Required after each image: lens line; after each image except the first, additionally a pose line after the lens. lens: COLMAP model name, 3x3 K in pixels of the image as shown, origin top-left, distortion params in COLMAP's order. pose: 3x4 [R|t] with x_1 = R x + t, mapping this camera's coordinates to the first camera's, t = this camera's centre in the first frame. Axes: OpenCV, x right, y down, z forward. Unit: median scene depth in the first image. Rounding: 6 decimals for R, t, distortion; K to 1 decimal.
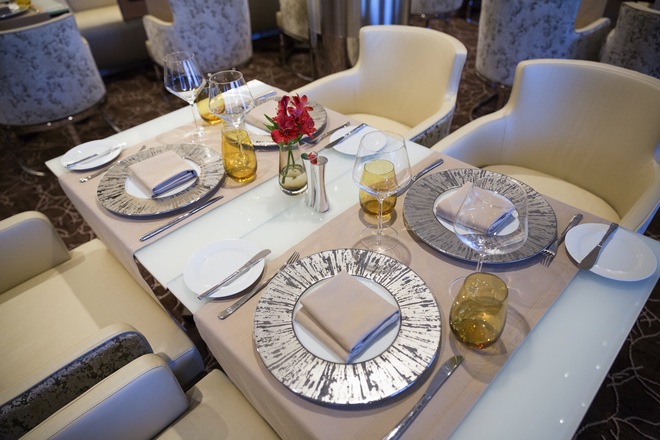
lens RADIAL K [[424.3, 0, 331.9], [0, 424.3, 217.3], [0, 0, 1]] dist [0.003652, 0.001409]
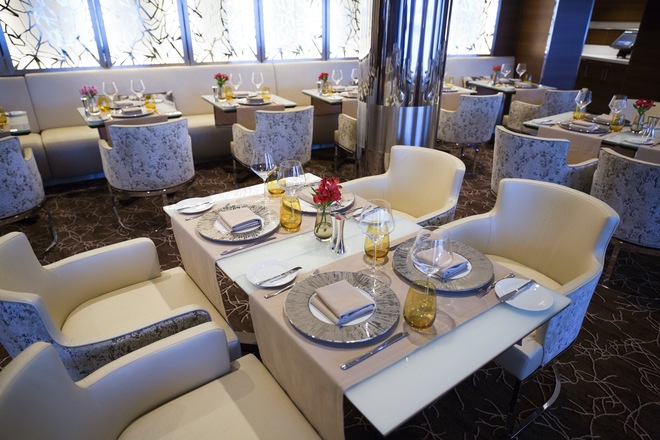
lens RADIAL K [[424.3, 0, 331.9], [0, 424.3, 217.3], [0, 0, 1]] dist [0.003652, 0.001409]
pose [[0.987280, 0.112968, -0.111879, 0.063336], [-0.137393, 0.960302, -0.242782, 0.141832], [0.080011, 0.255065, 0.963608, -0.291058]]
